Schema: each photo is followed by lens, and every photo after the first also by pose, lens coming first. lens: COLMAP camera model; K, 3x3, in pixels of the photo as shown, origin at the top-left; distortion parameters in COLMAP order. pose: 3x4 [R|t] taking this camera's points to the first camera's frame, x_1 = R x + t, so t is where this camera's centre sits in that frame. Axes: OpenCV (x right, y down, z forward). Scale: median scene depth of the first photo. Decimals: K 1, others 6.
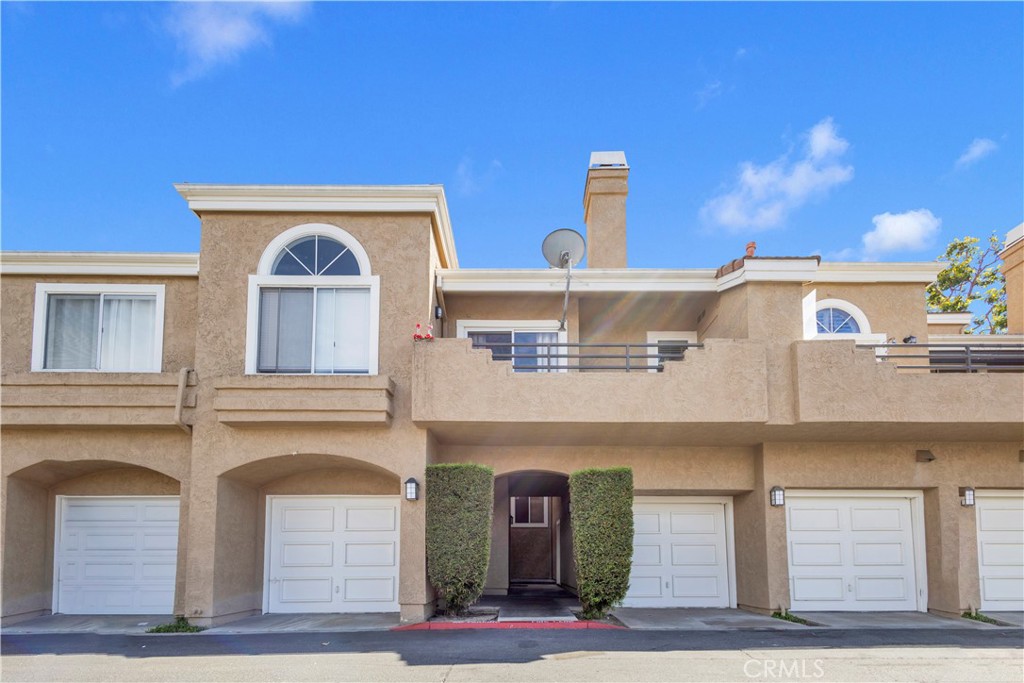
lens RADIAL K [[485.5, 0, 512.0], [0, 485.5, 341.5], [0, 0, 1]] dist [0.003536, 0.000215]
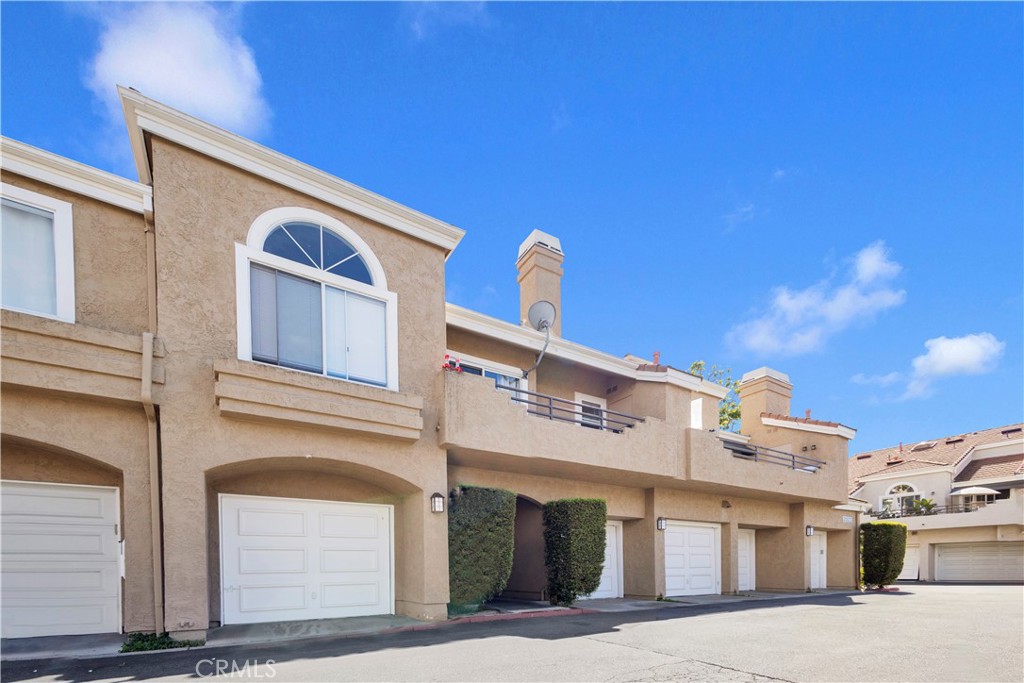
lens RADIAL K [[477.5, 0, 510.8], [0, 477.5, 350.1], [0, 0, 1]] dist [-0.001422, 0.000238]
pose [[0.820823, 0.232572, 0.521689, -0.675563], [-0.230981, 0.970492, -0.069227, -0.003724], [-0.522395, -0.063677, 0.850323, -0.010864]]
